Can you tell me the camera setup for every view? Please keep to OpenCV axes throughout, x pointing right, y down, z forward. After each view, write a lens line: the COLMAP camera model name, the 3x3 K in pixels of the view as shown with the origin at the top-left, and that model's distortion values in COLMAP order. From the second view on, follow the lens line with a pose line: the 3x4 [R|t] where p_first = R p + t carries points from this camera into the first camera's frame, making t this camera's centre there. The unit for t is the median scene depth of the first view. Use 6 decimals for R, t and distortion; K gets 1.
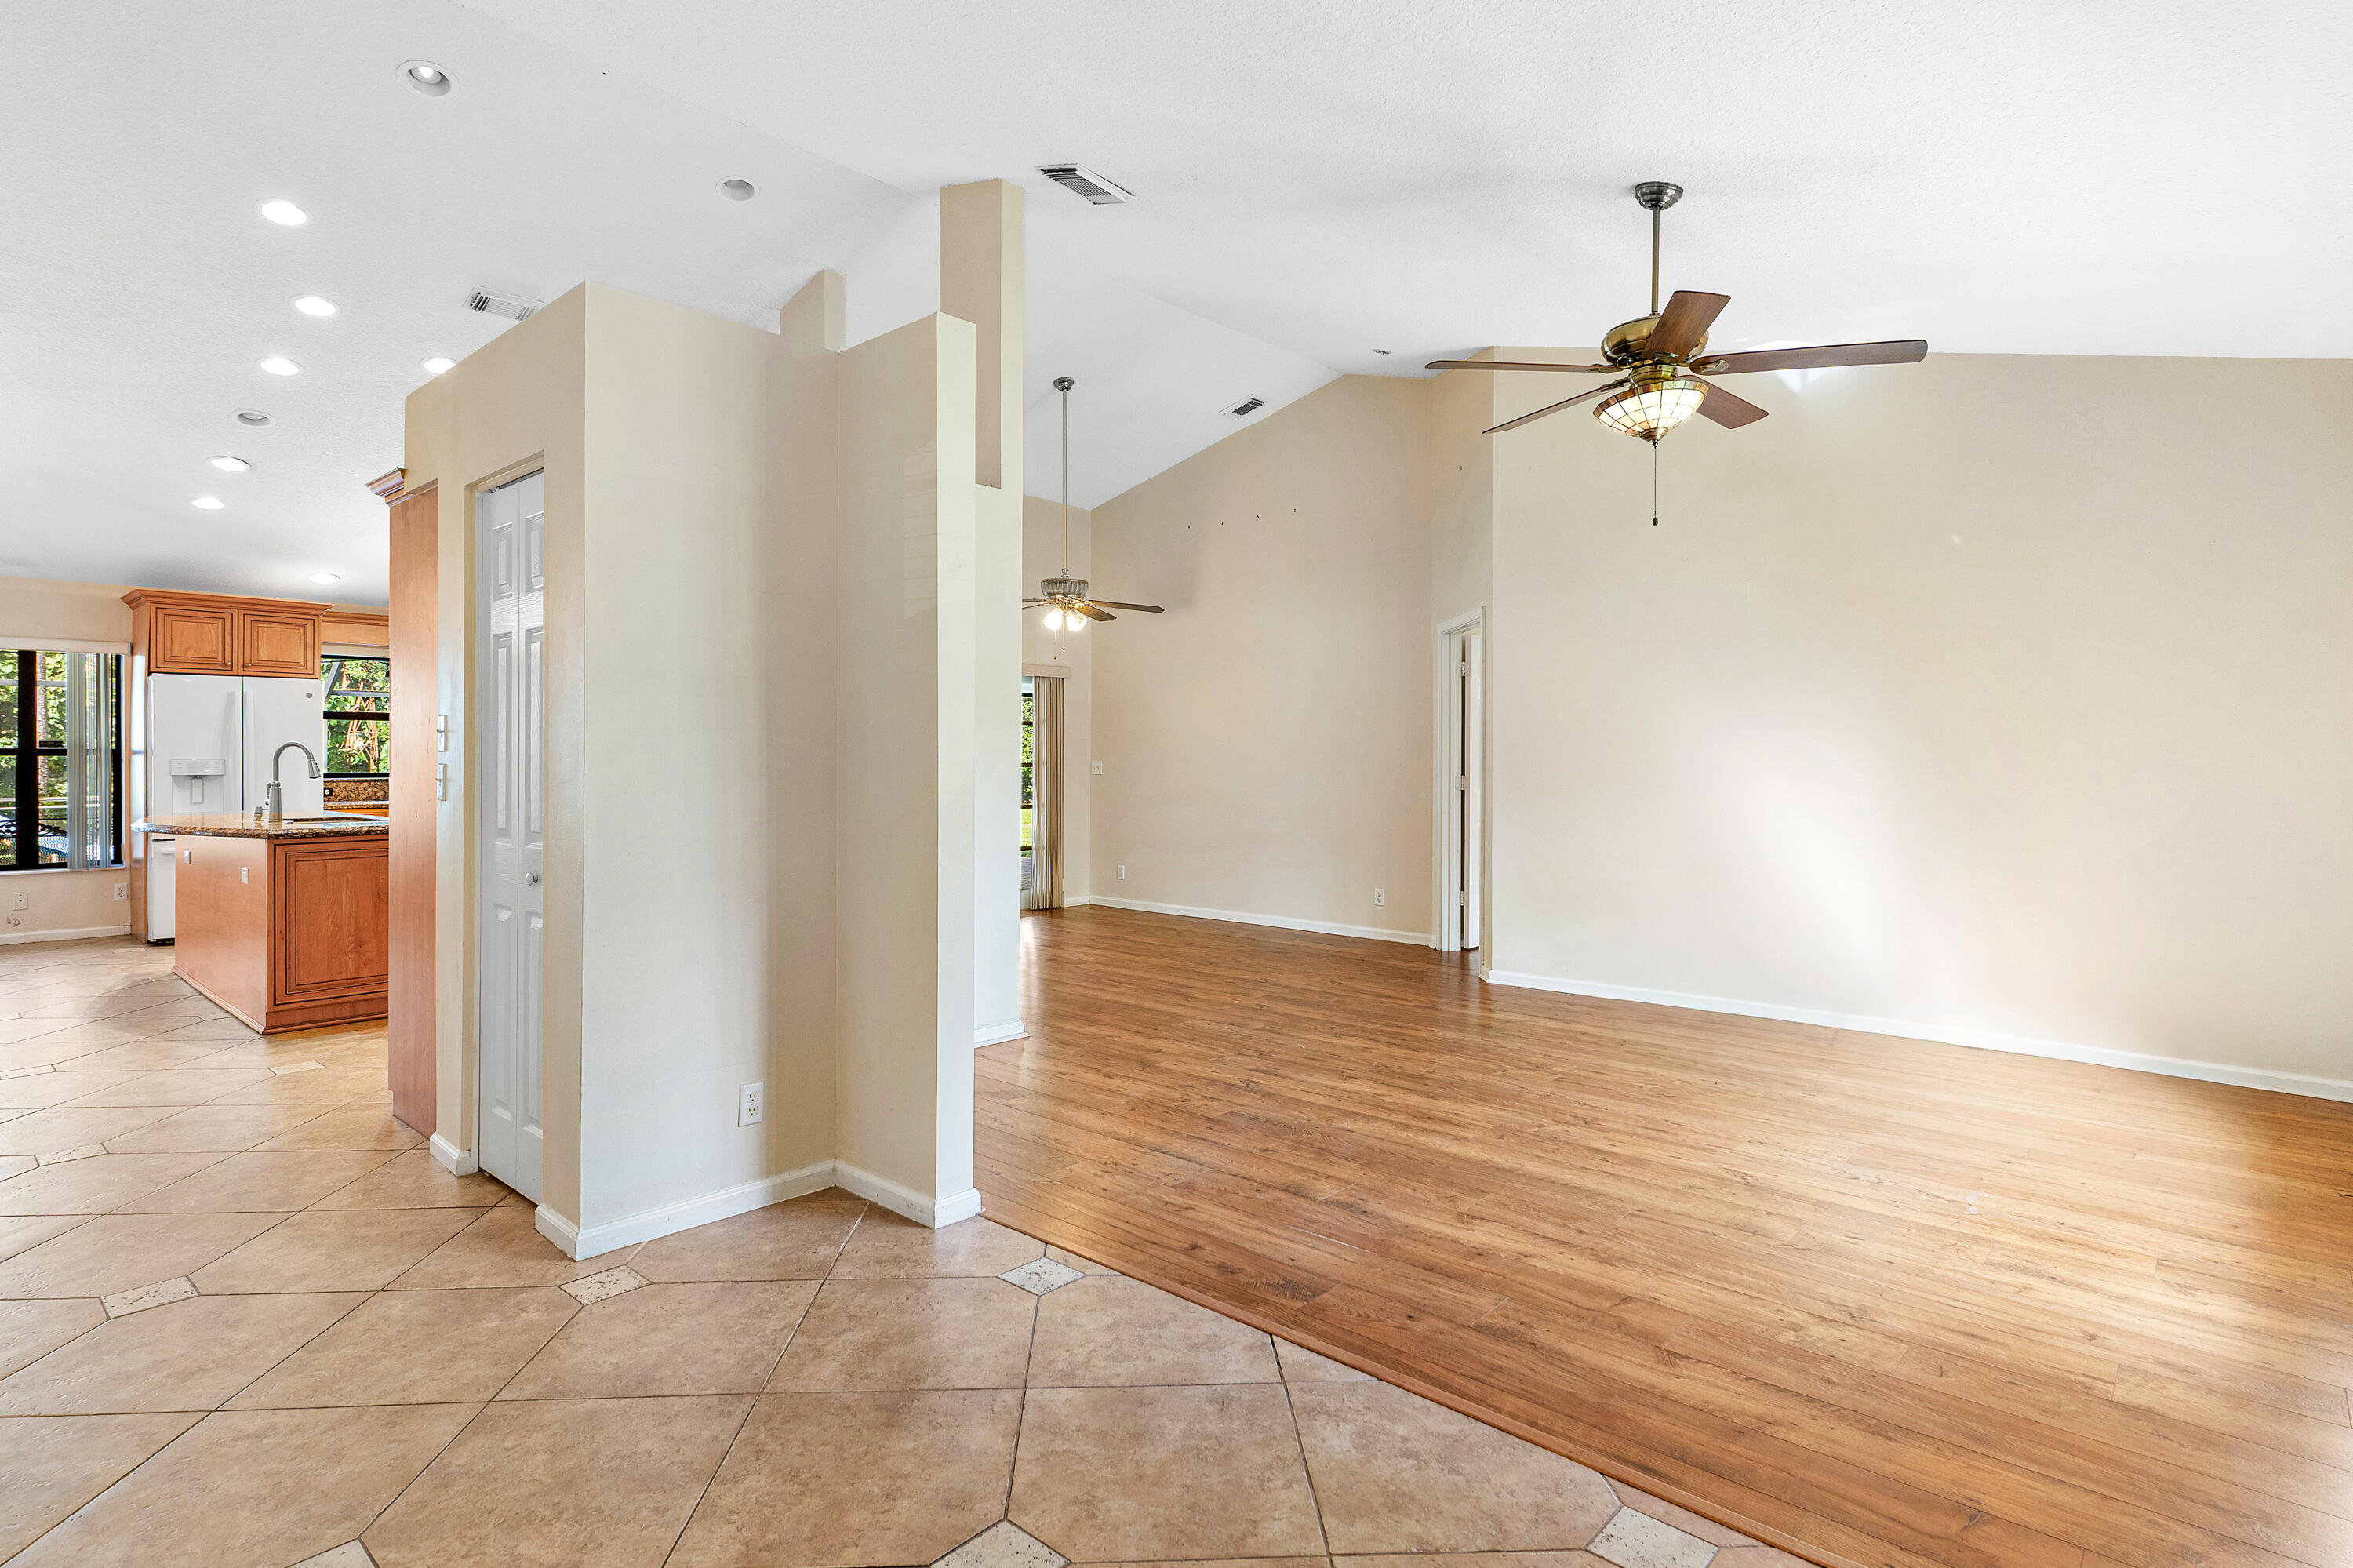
lens RADIAL K [[1157.7, 0, 1175.3], [0, 1157.7, 749.7], [0, 0, 1]] dist [0.006041, -0.001745]
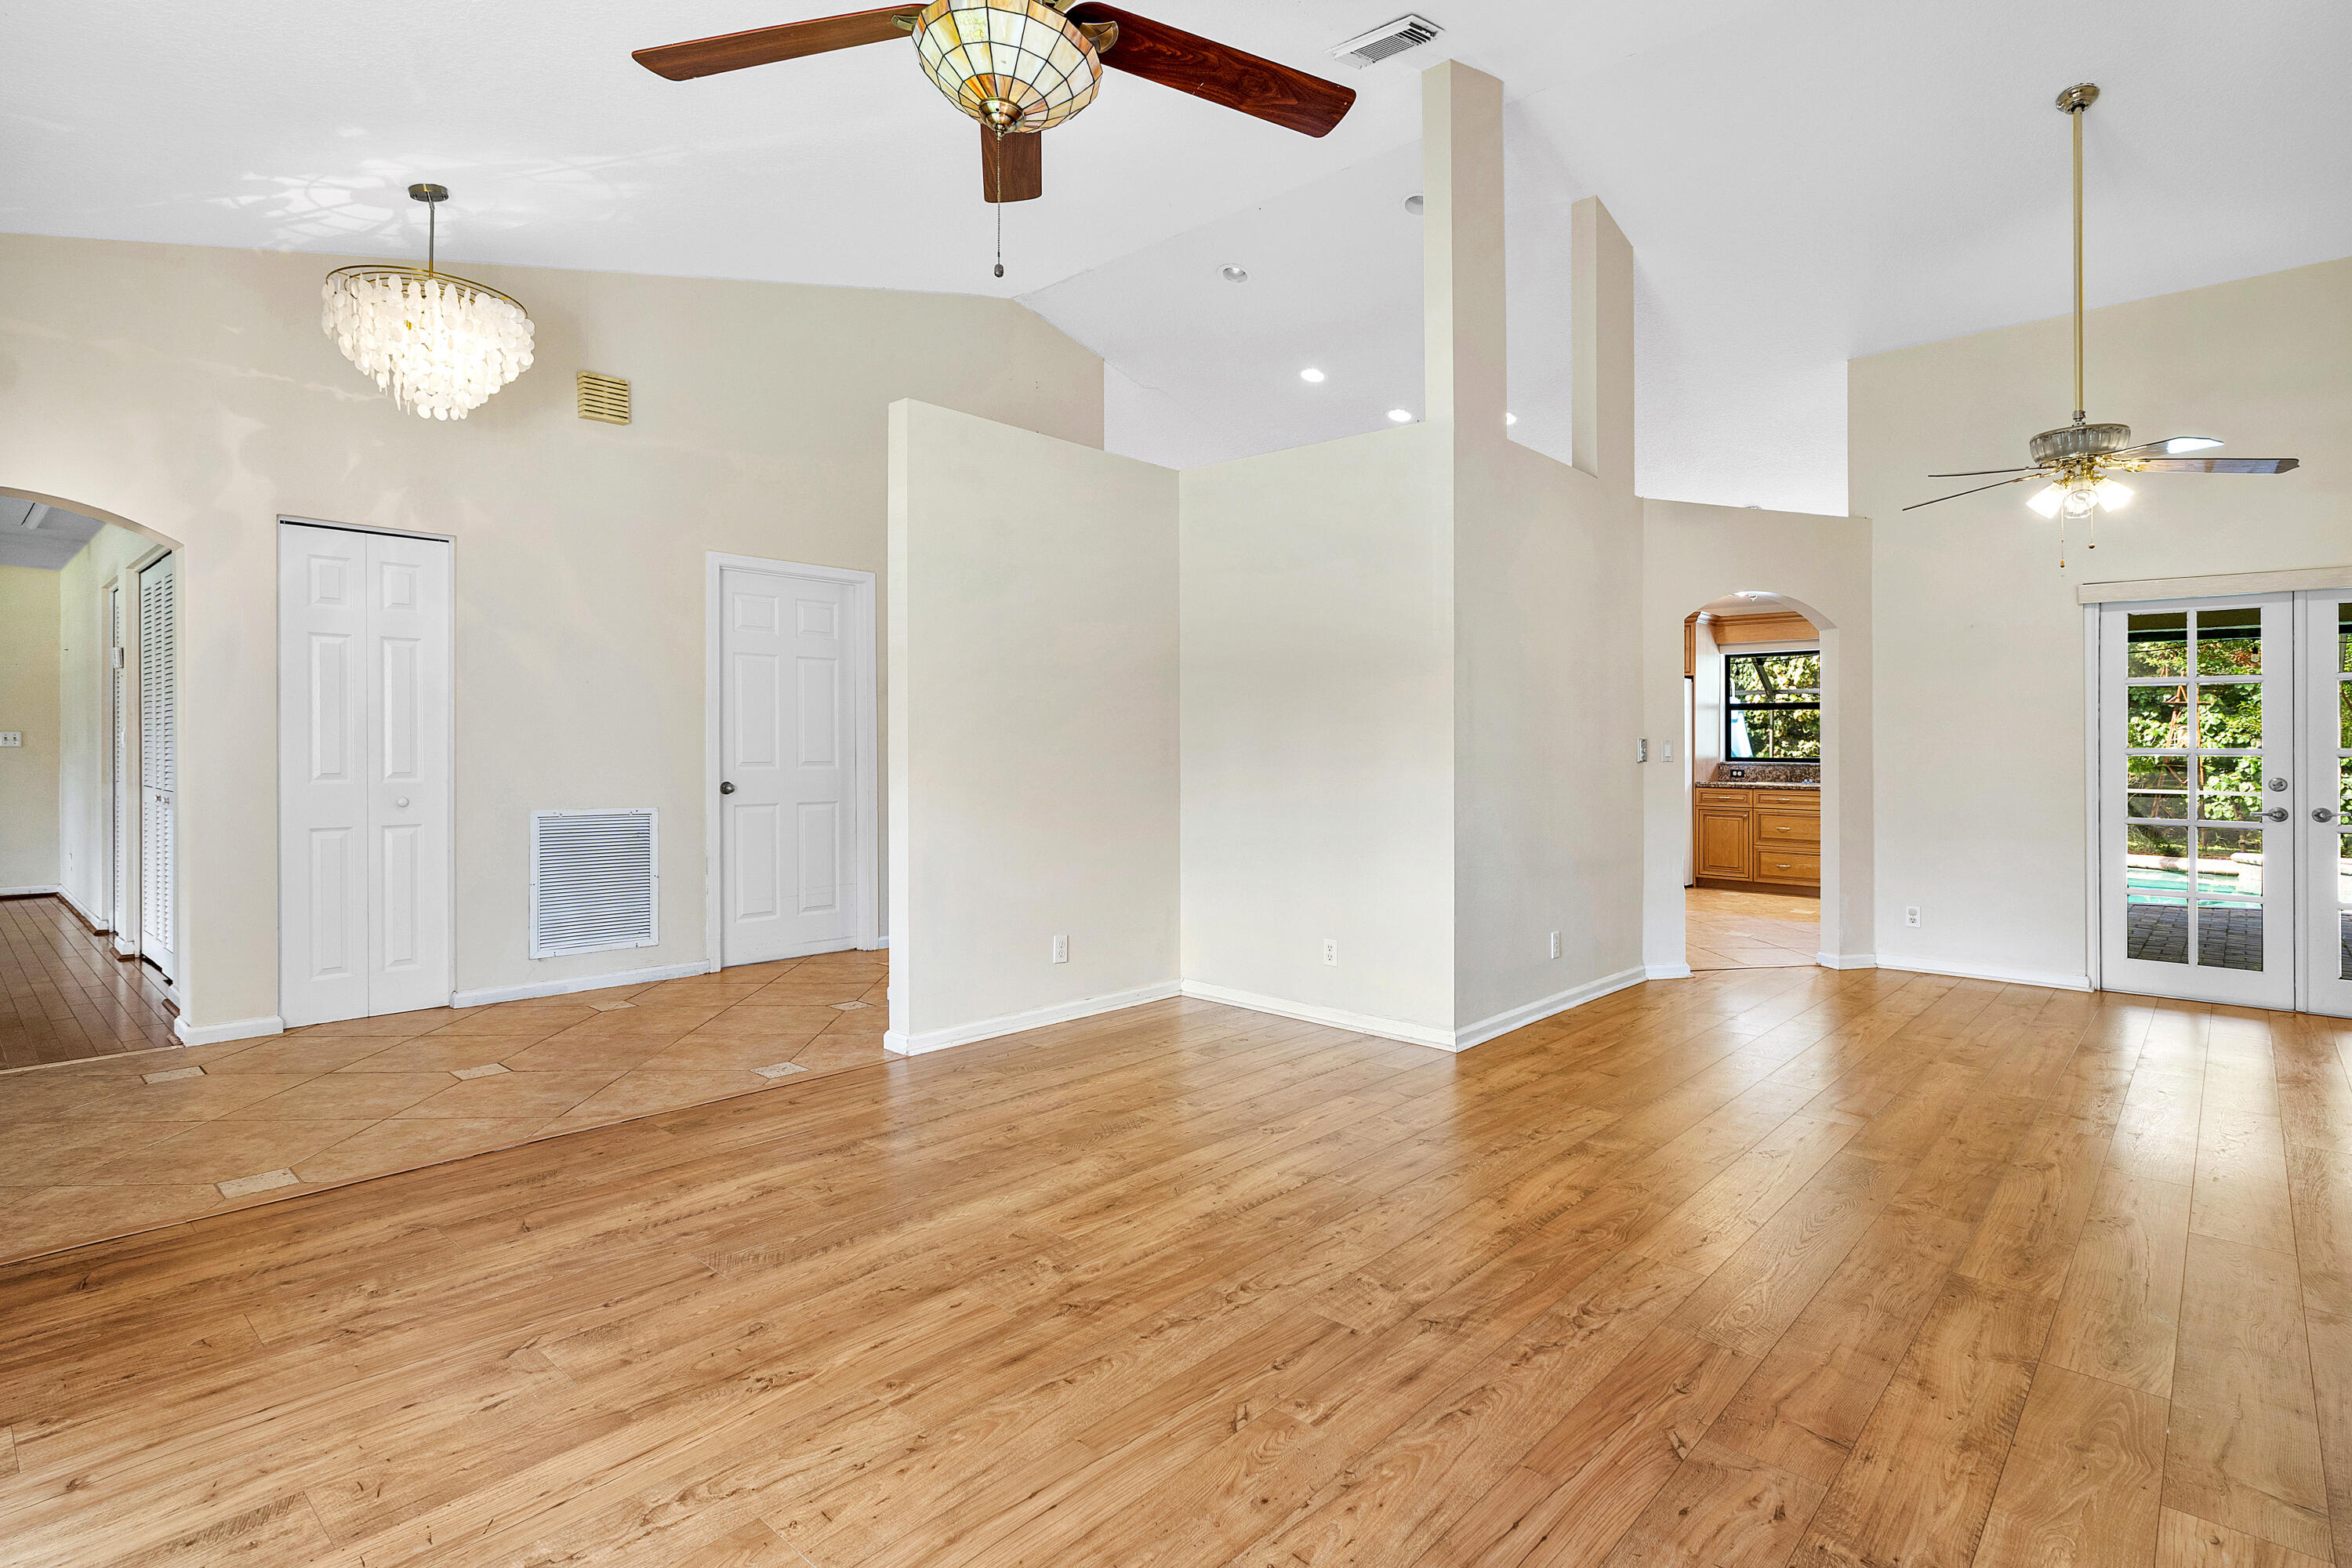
lens RADIAL K [[1157.1, 0, 1209.1], [0, 1157.1, 750.4], [0, 0, 1]] dist [0.006041, -0.001745]
pose [[0.023832, -0.000468, -0.999716, 1.090458], [-0.002452, 0.999997, -0.000526, 0.039592], [0.999713, 0.002464, 0.023830, 1.205795]]
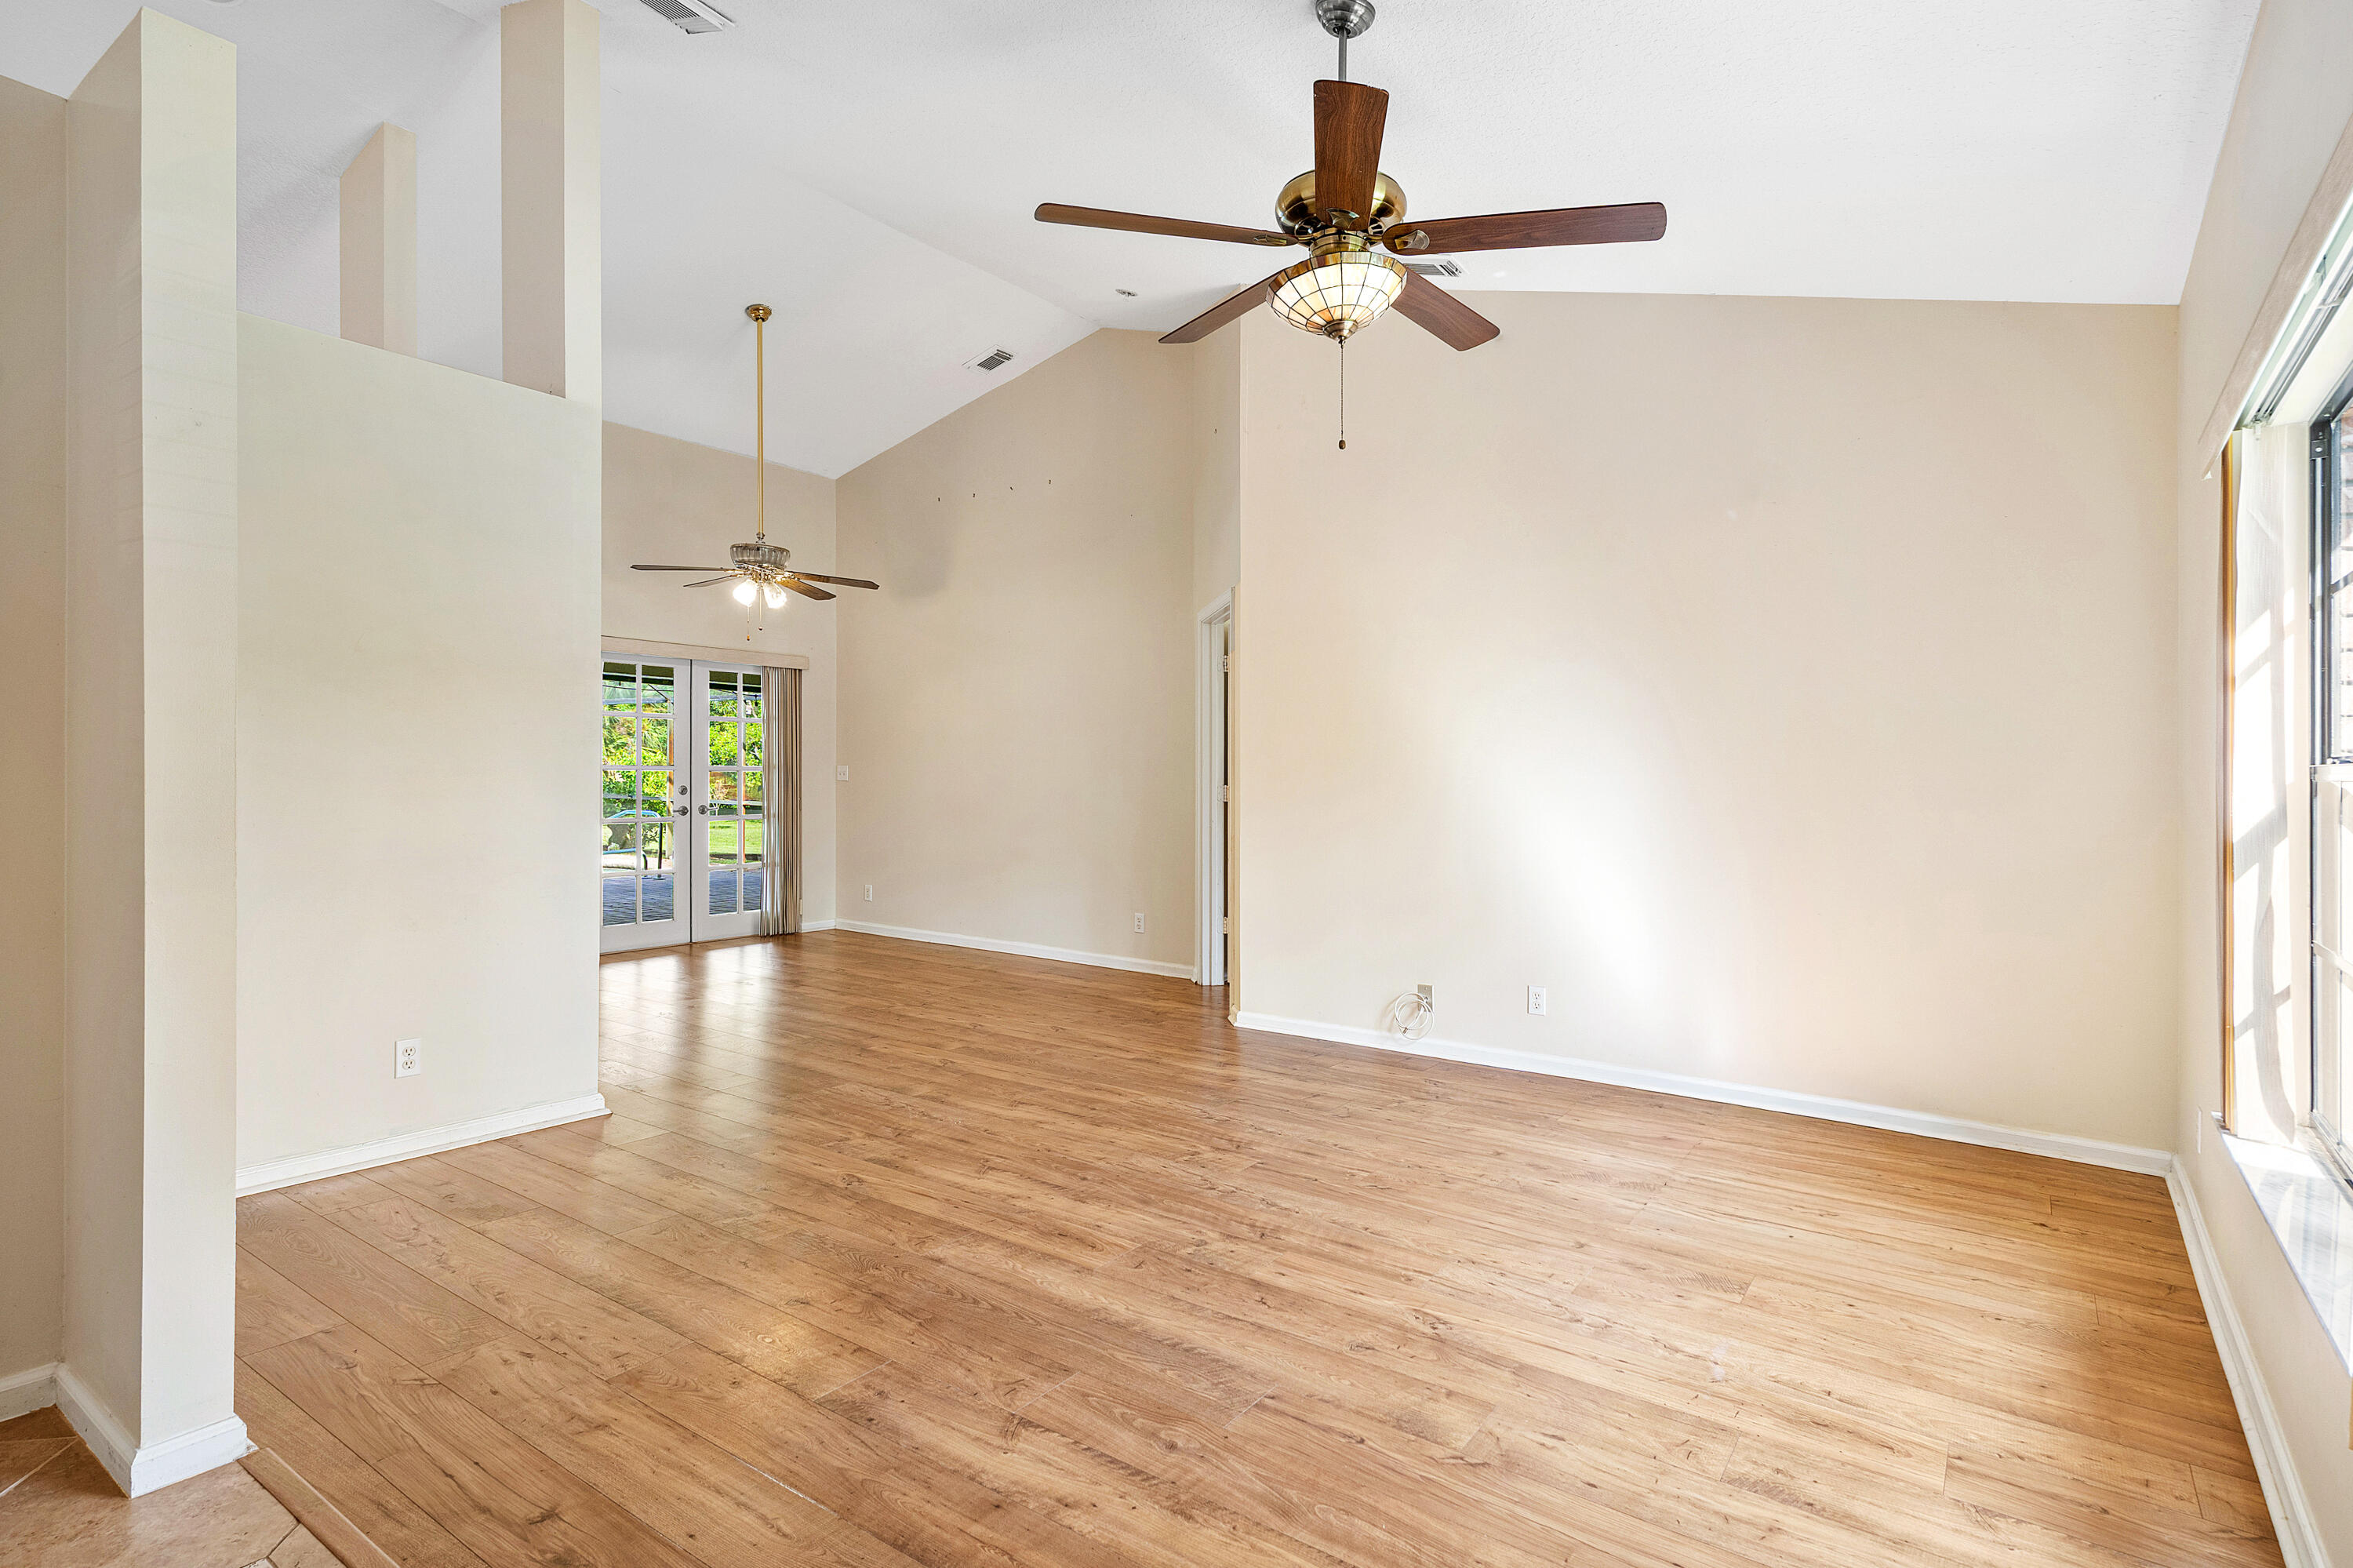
lens RADIAL K [[1157.7, 0, 1180.3], [0, 1157.7, 735.0], [0, 0, 1]] dist [0.006041, -0.001745]
pose [[0.992941, 0.017931, 0.117249, 0.234520], [-0.015076, 0.999569, -0.025192, 0.014648], [-0.117650, 0.023247, 0.992783, 0.276590]]
